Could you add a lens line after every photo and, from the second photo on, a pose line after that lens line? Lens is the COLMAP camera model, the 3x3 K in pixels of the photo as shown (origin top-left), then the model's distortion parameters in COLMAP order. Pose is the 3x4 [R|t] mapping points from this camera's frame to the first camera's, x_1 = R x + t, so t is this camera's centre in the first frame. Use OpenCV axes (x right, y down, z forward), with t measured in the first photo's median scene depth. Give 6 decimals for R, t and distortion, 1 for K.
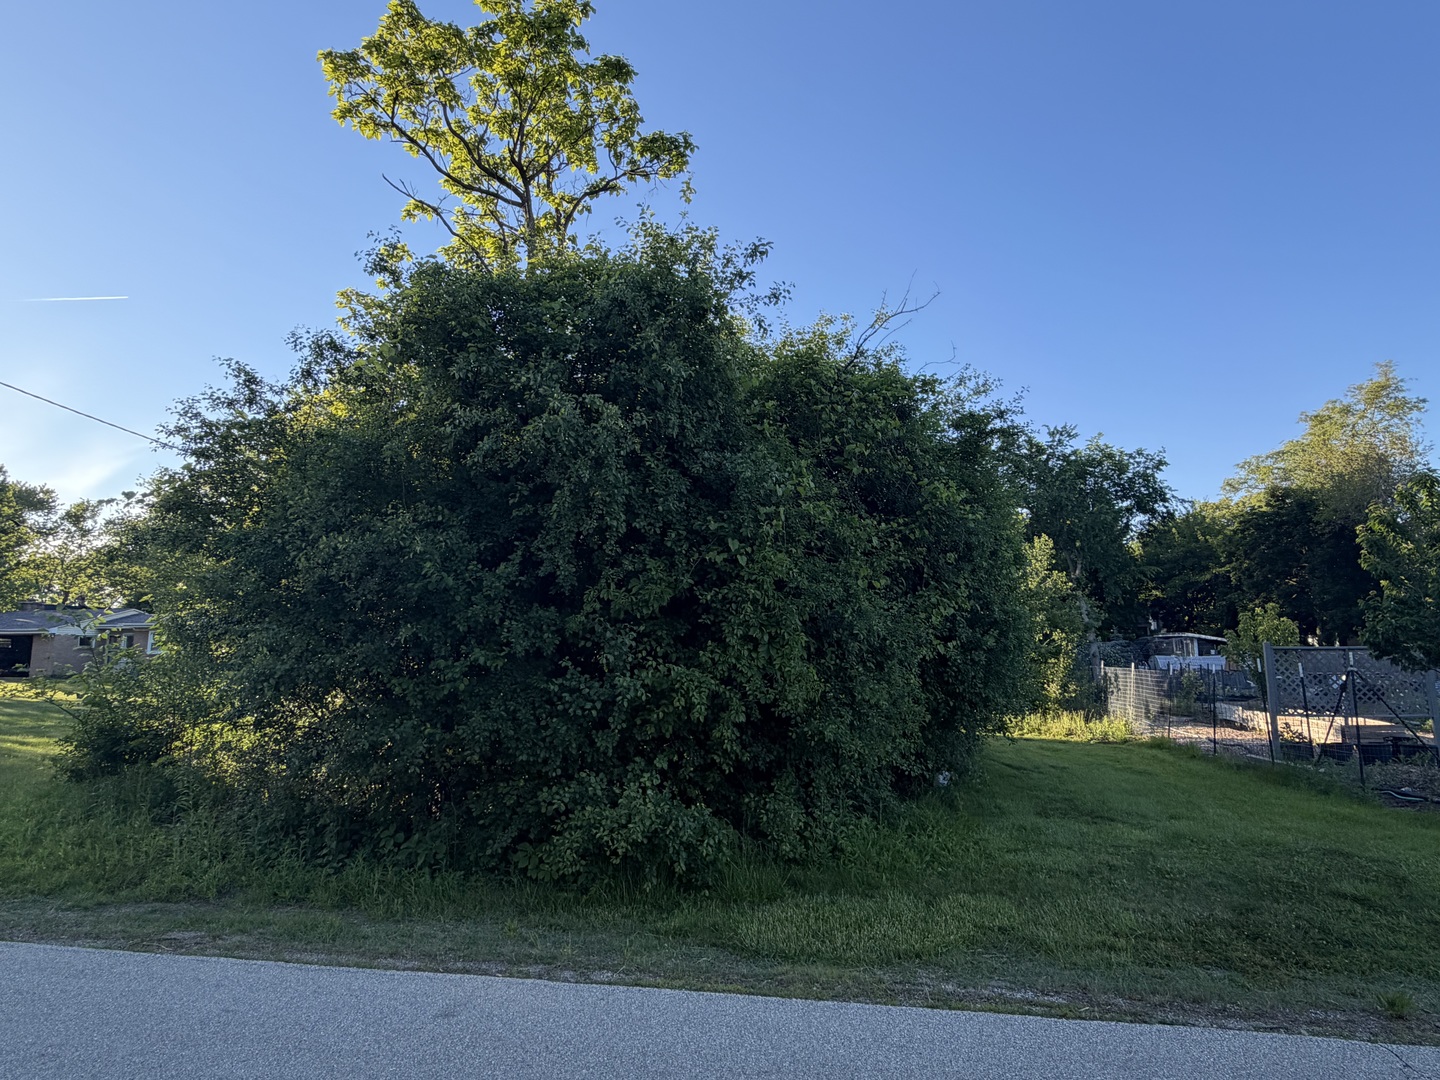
lens RADIAL K [[814.6, 0, 717.5], [0, 814.6, 542.2], [0, 0, 1]] dist [-0.009385, -0.005201]
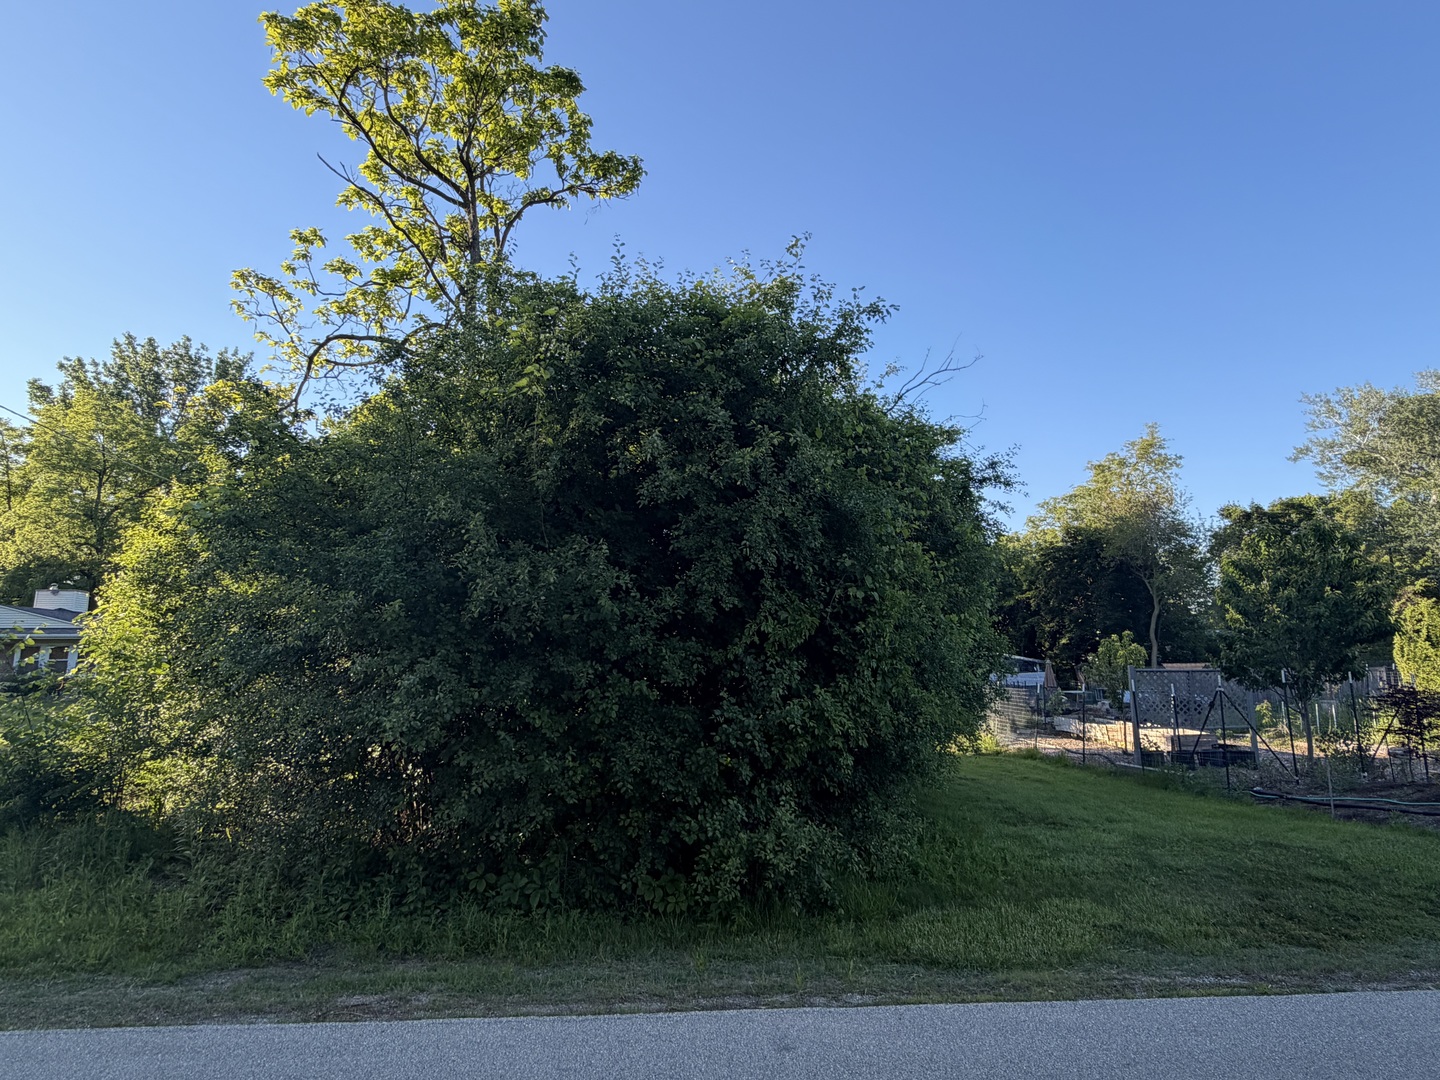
lens RADIAL K [[814.6, 0, 717.3], [0, 814.6, 540.4], [0, 0, 1]] dist [-0.009385, -0.005201]
pose [[0.970475, 0.039056, 0.238018, -0.164973], [-0.034553, 0.999137, -0.023061, -0.007764], [-0.238713, 0.014156, 0.970987, 0.003319]]
